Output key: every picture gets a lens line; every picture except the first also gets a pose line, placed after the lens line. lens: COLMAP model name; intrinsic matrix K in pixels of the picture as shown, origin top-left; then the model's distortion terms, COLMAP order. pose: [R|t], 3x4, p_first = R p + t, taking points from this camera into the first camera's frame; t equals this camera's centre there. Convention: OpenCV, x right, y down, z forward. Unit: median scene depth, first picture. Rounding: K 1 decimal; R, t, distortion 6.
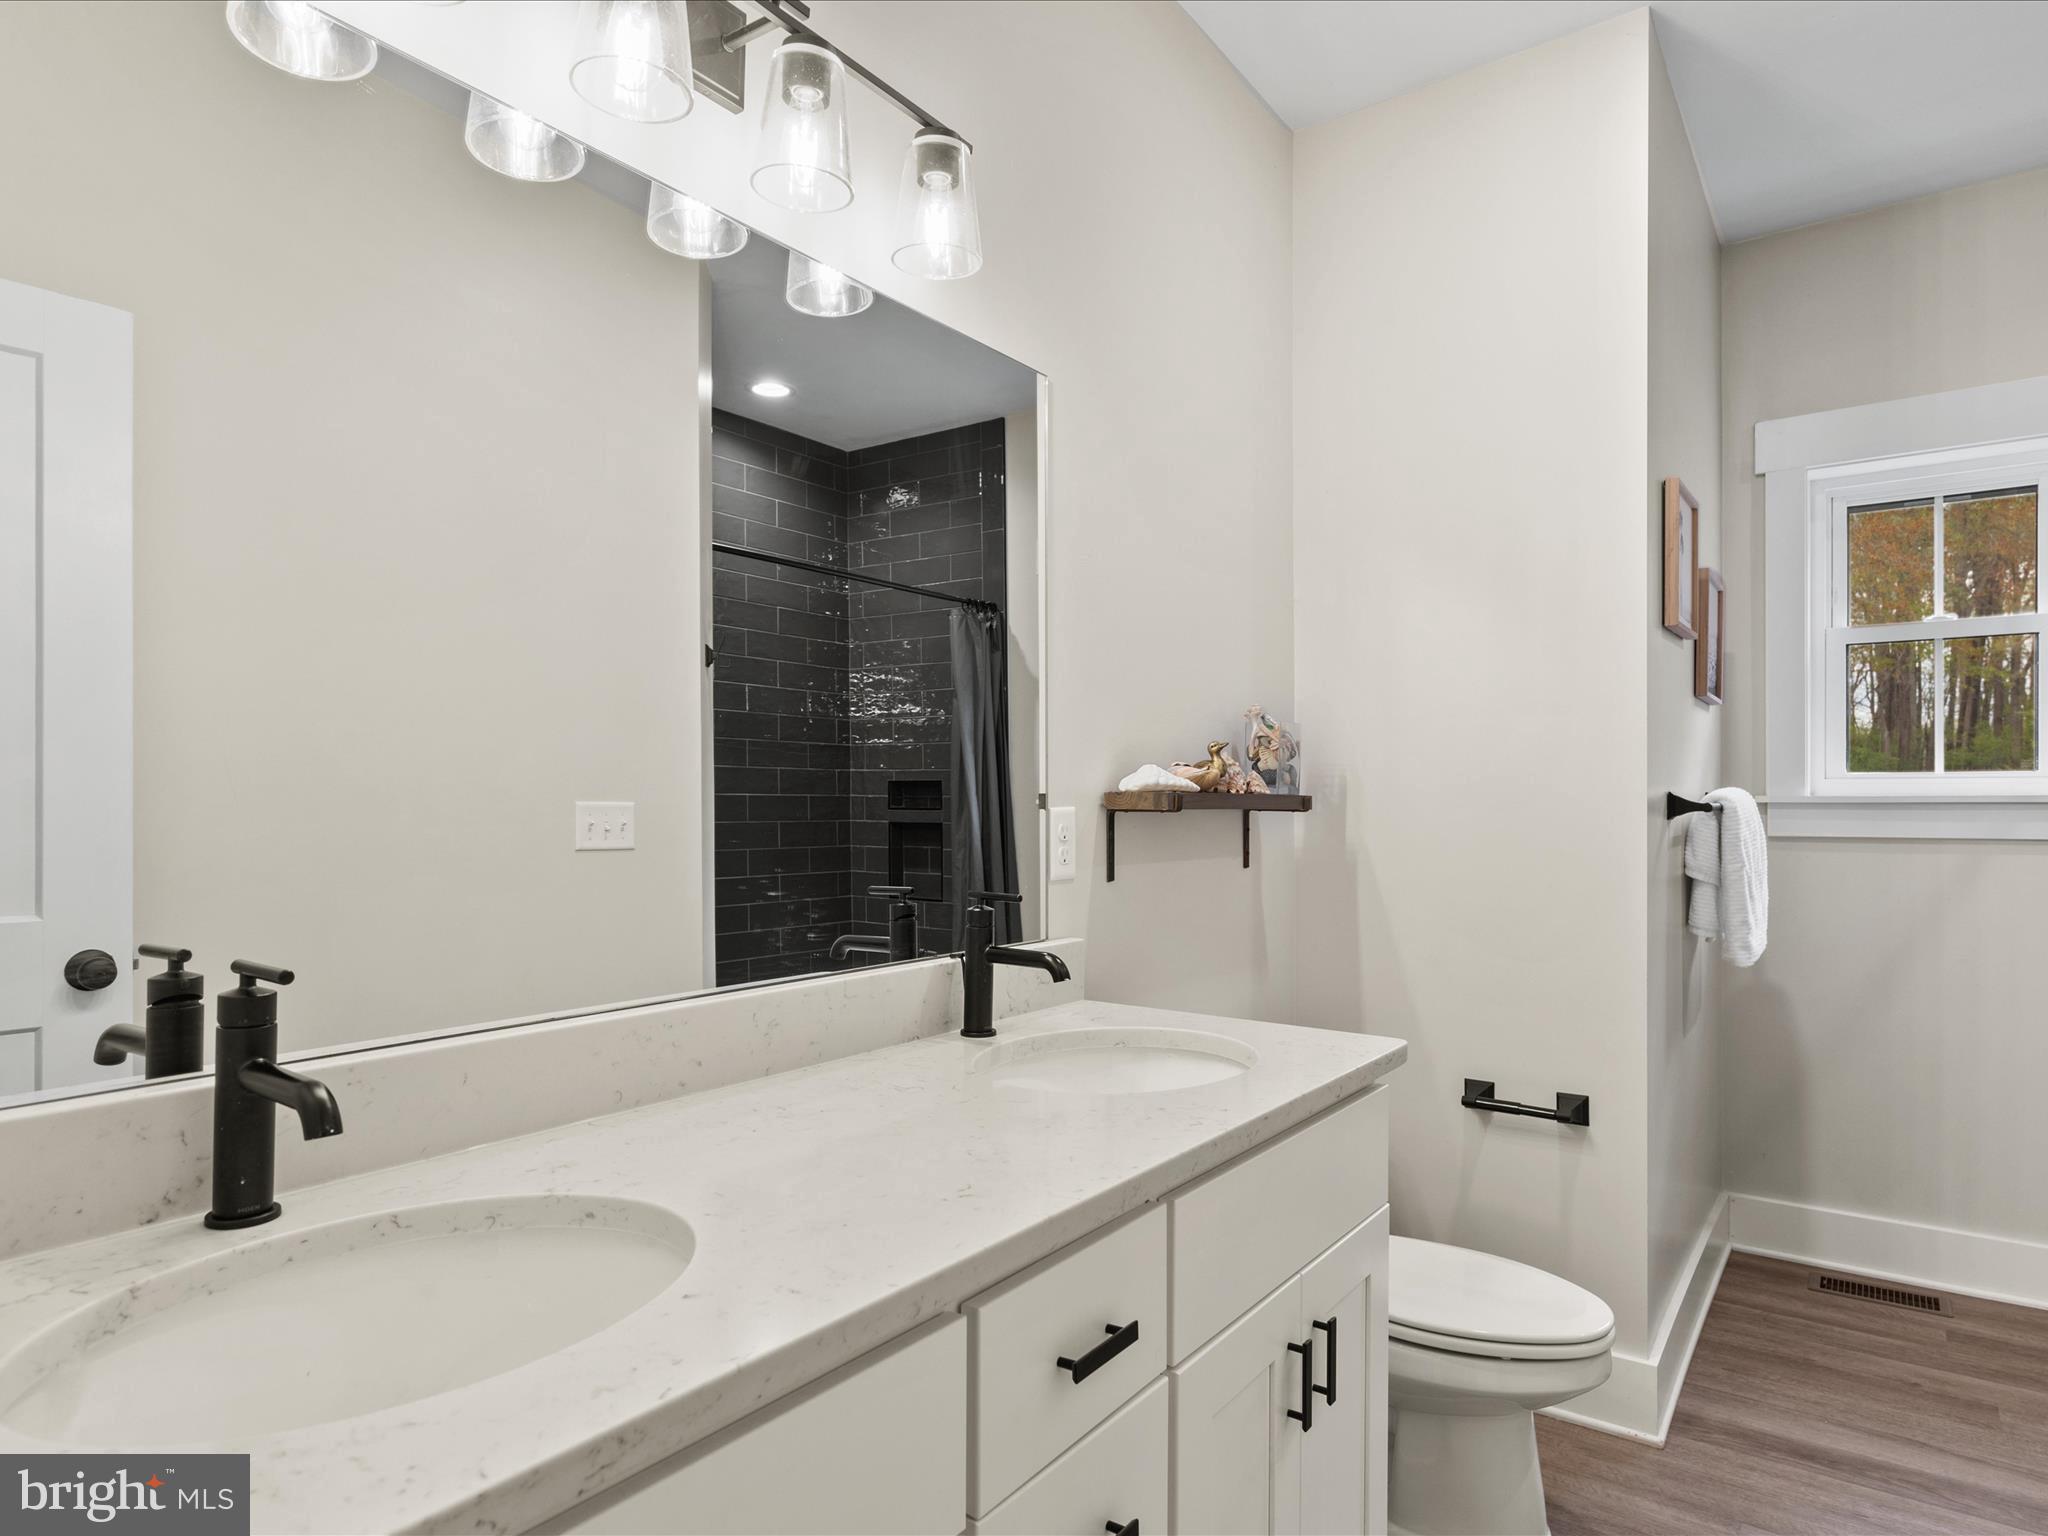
lens RADIAL K [[1188.1, 0, 1023.2], [0, 1188.1, 780.4], [0, 0, 1]] dist [0.003454, -0.000013]
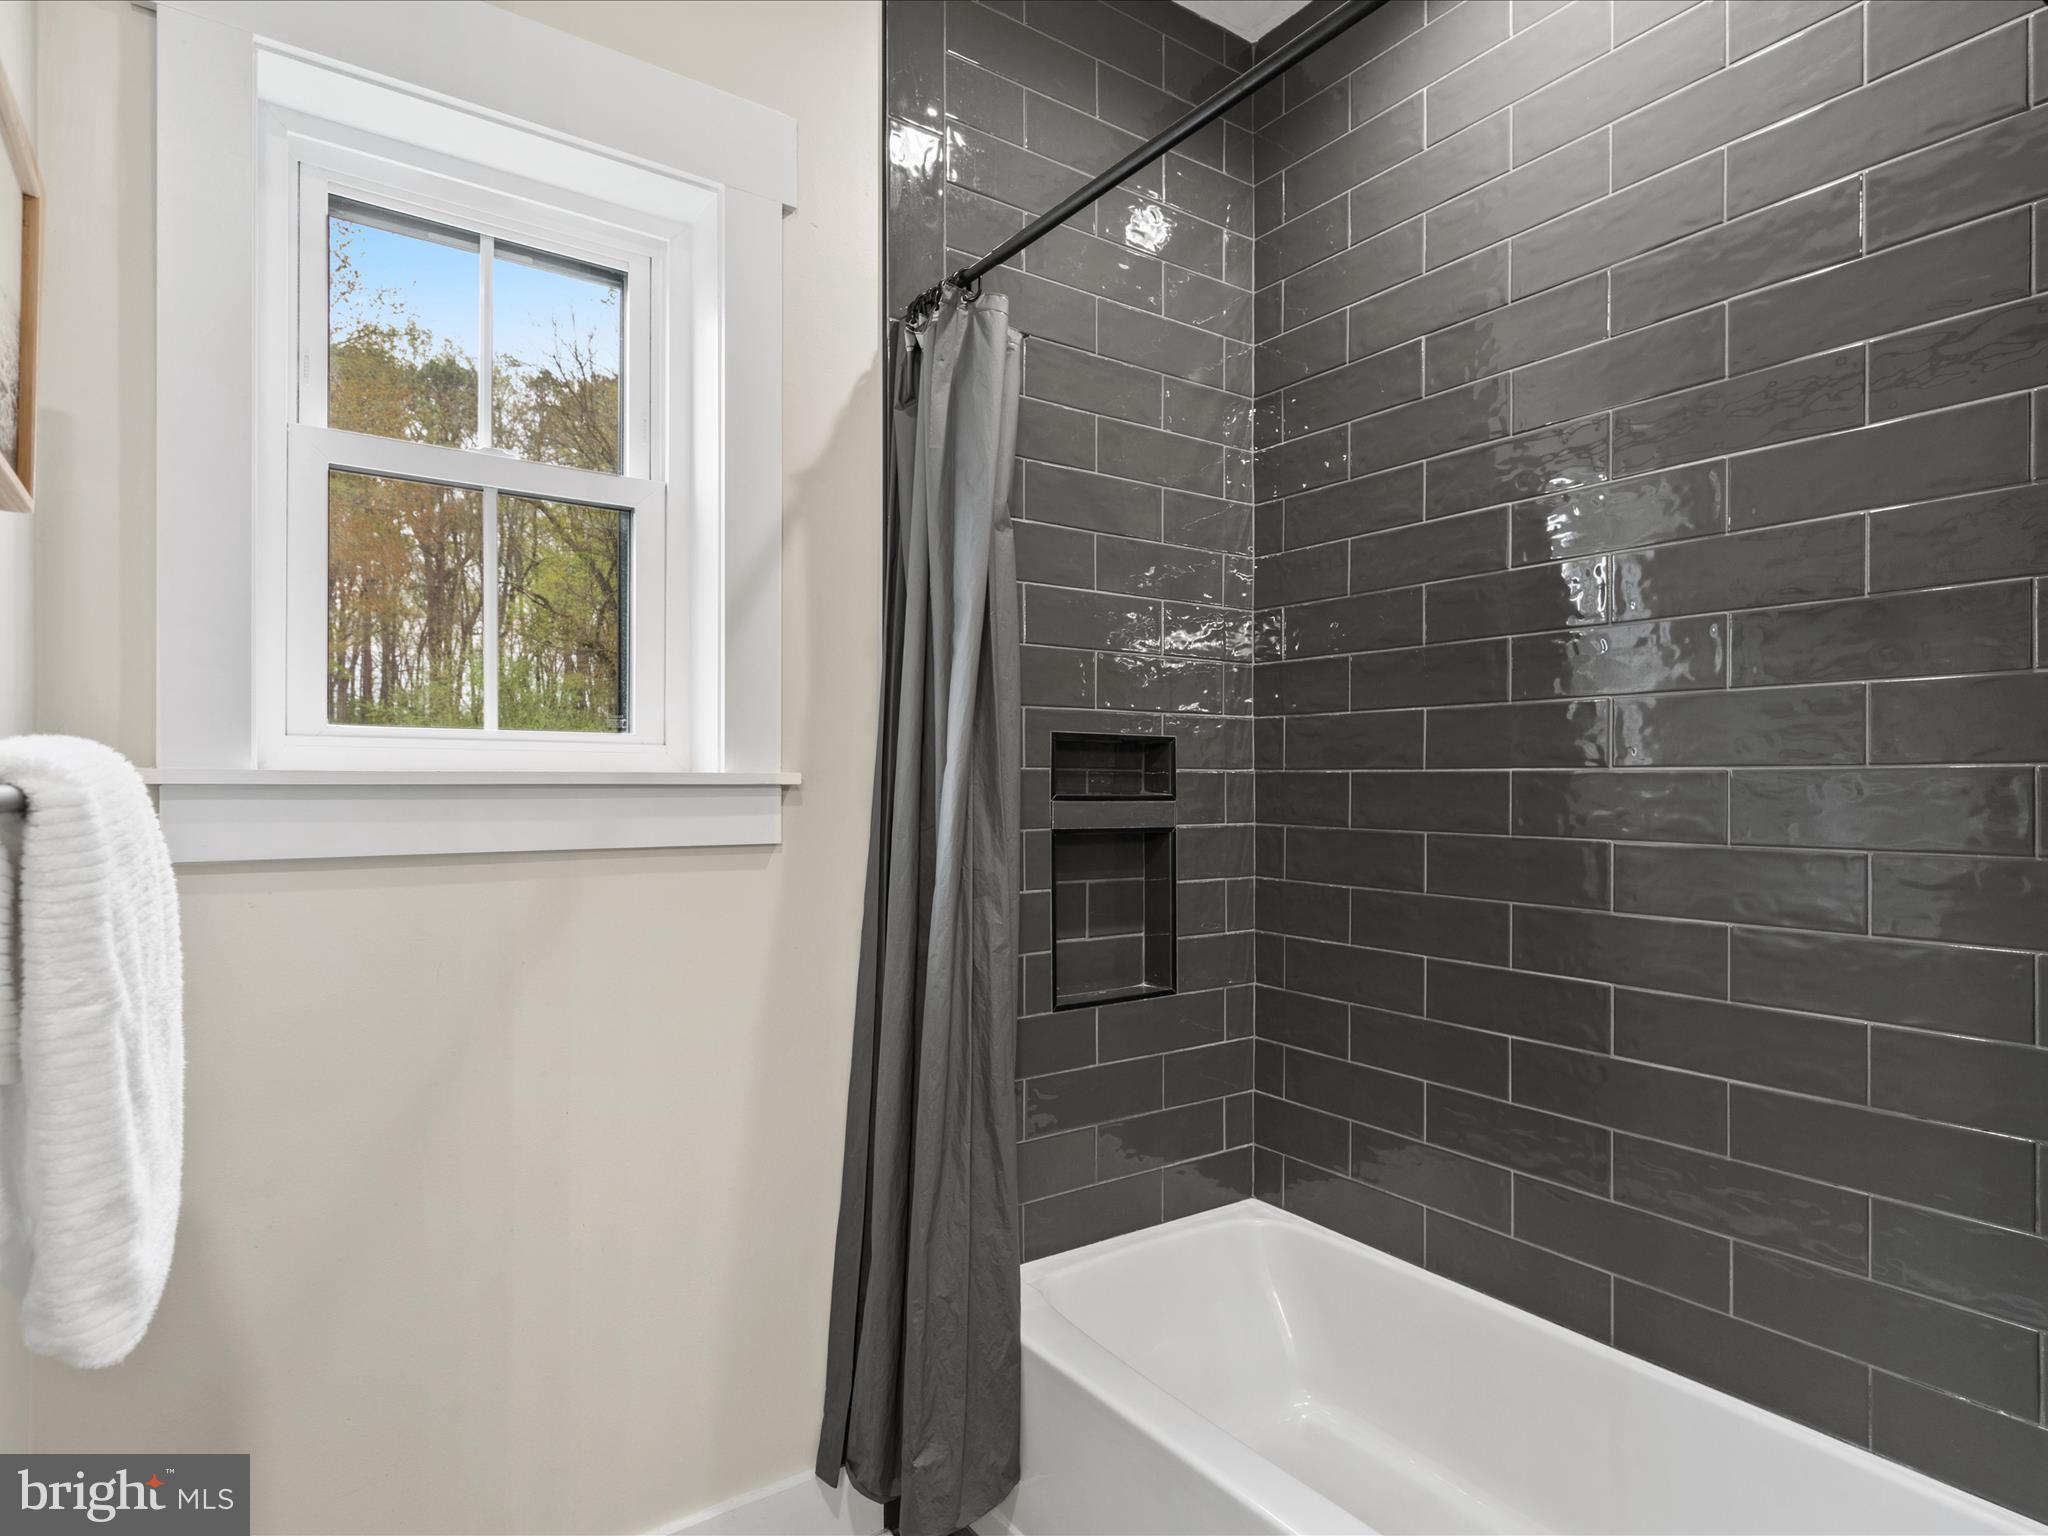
lens RADIAL K [[1116.8, 0, 1022.8], [0, 1116.8, 801.1], [0, 0, 1]] dist [0.003195, 0.001481]
pose [[0.323521, -0.012484, 0.946139, 0.364287], [-0.018511, 0.999638, 0.019519, 0.011799], [-0.946040, -0.023829, 0.323173, 0.609784]]
